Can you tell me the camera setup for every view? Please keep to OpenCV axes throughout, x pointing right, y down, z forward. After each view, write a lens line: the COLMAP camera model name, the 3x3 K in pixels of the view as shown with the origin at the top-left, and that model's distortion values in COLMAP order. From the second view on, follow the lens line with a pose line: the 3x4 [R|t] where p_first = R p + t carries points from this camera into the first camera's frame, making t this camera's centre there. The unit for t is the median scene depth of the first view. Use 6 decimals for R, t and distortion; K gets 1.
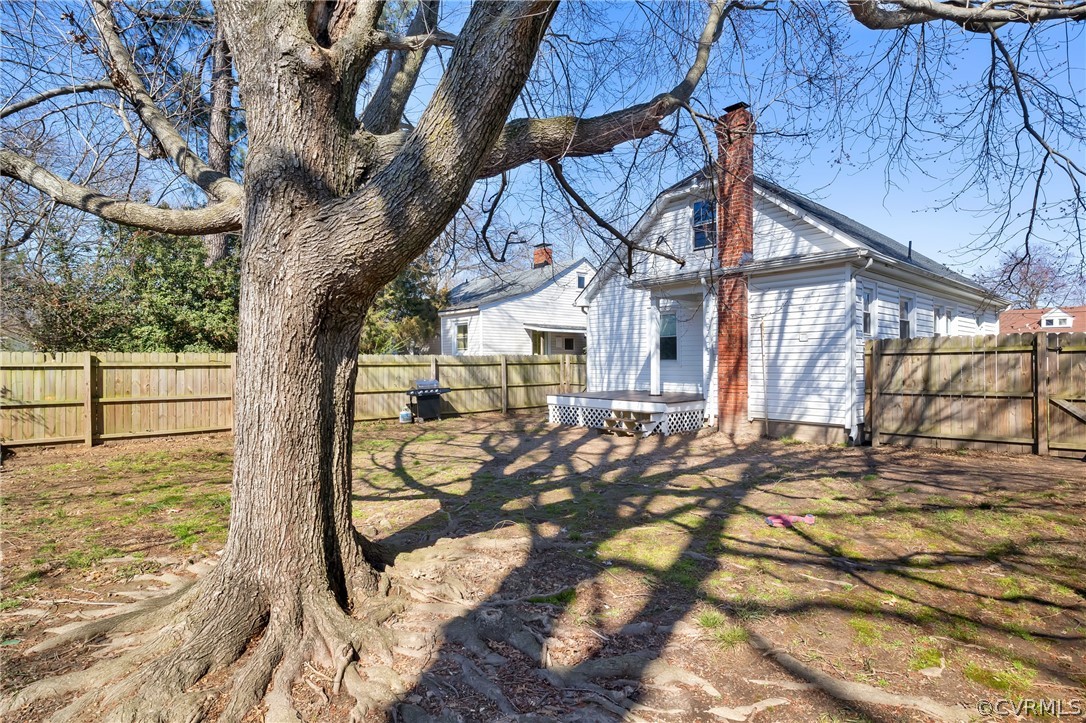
lens RADIAL K [[542.0, 0, 540.5], [0, 542.0, 360.4], [0, 0, 1]] dist [-0.005595, -0.001238]
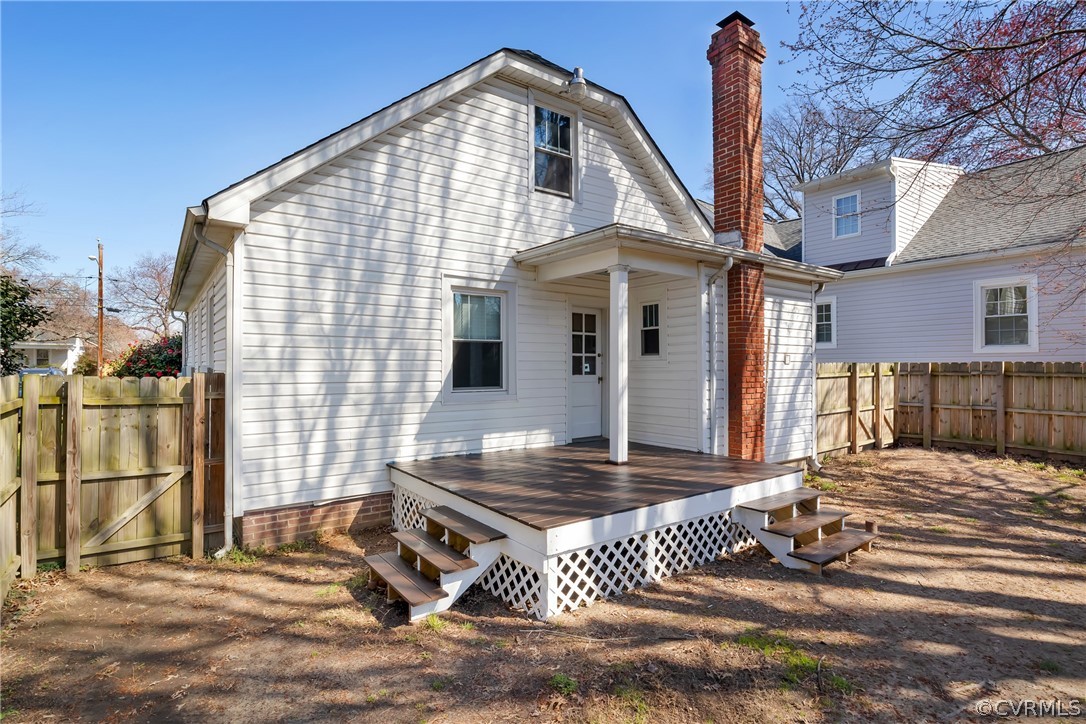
lens RADIAL K [[542.0, 0, 554.3], [0, 542.0, 359.1], [0, 0, 1]] dist [-0.005595, -0.001238]
pose [[0.064597, 0.014176, 0.997811, -0.269866], [-0.006174, 0.999886, -0.013806, -0.021641], [-0.997892, -0.005269, 0.064677, 0.953245]]
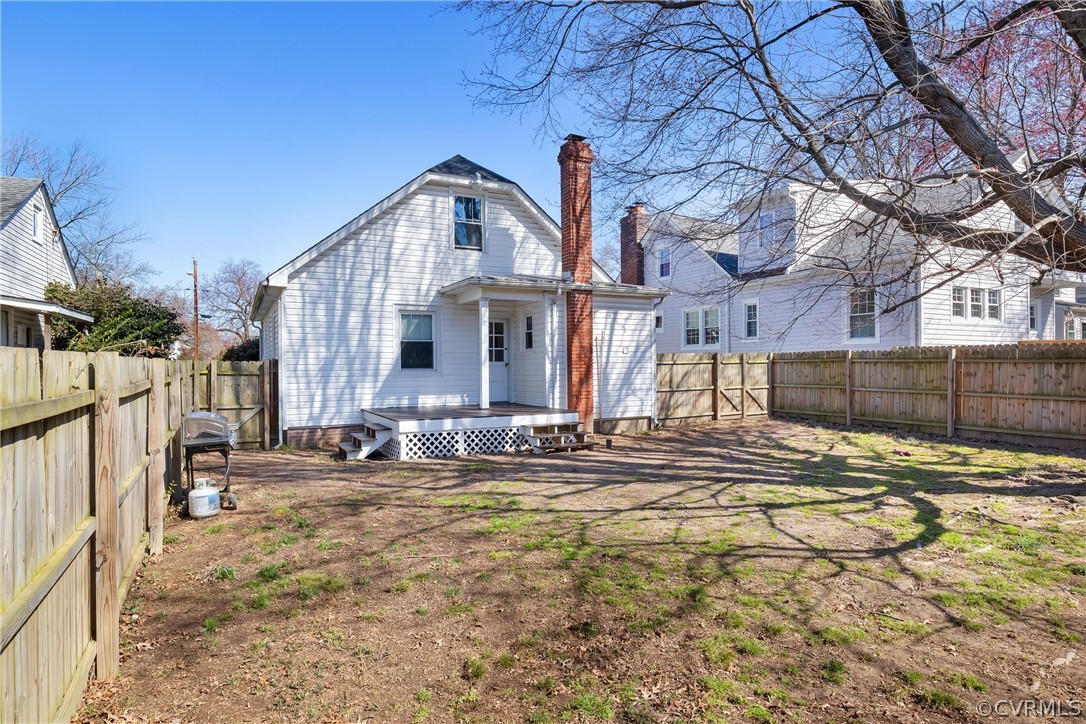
lens RADIAL K [[604.3, 0, 546.6], [0, 604.3, 370.8], [0, 0, 1]] dist [-0.014372, -0.002063]
pose [[0.222728, -0.009938, 0.974830, -0.675652], [0.000634, 0.999949, 0.010049, -0.006889], [-0.974880, -0.001620, 0.222723, 0.629647]]
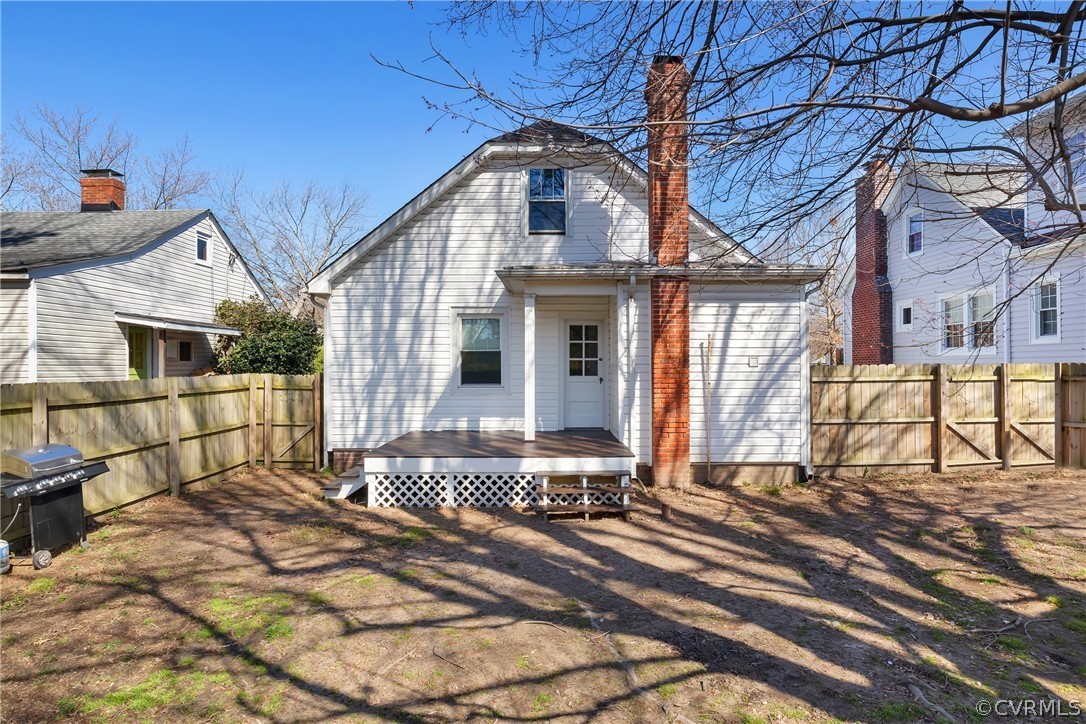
lens RADIAL K [[604.3, 0, 545.0], [0, 604.3, 359.9], [0, 0, 1]] dist [-0.014372, -0.002063]
pose [[0.646929, 0.008648, 0.762501, -0.319251], [-0.002516, 0.999954, -0.009206, -0.026438], [-0.762546, 0.004037, 0.646921, 0.462988]]
